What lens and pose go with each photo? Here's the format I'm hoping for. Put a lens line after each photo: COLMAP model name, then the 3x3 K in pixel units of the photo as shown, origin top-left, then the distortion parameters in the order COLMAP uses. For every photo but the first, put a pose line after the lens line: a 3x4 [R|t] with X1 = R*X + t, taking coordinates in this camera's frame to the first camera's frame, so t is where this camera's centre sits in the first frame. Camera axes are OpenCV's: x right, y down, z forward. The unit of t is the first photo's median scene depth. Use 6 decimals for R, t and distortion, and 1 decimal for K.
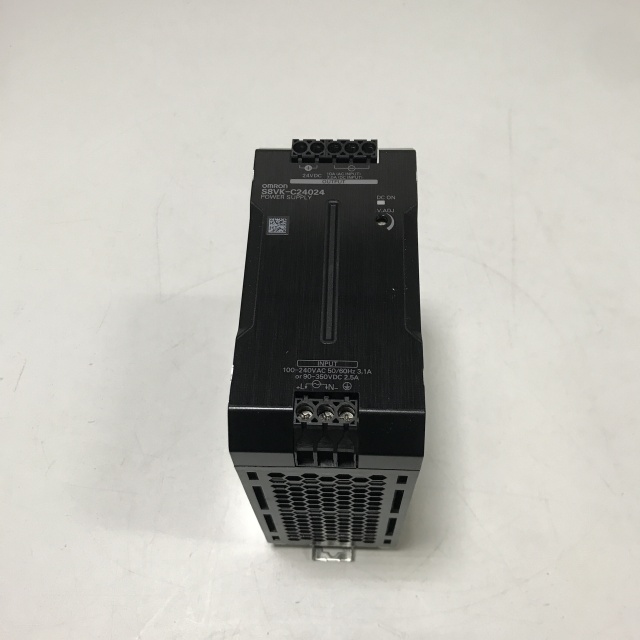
lens RADIAL K [[709.4, 0, 320.0], [0, 709.4, 320.0], [0, 0, 1]] dist [0.153231, -0.473102]
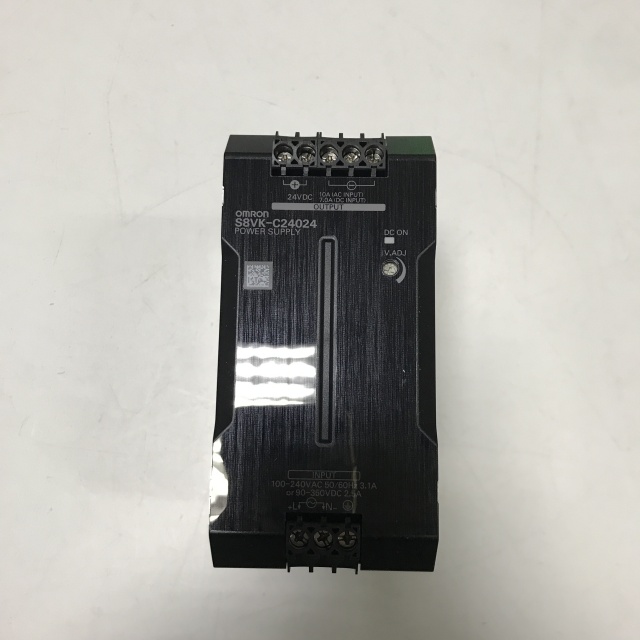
lens RADIAL K [[709.4, 0, 320.0], [0, 709.4, 320.0], [0, 0, 1]] dist [0.153231, -0.473102]
pose [[0.999720, -0.016453, 0.017018, -0.004975], [0.009362, 0.935153, 0.354121, -0.351409], [-0.021740, -0.353863, 0.935045, 0.236776]]
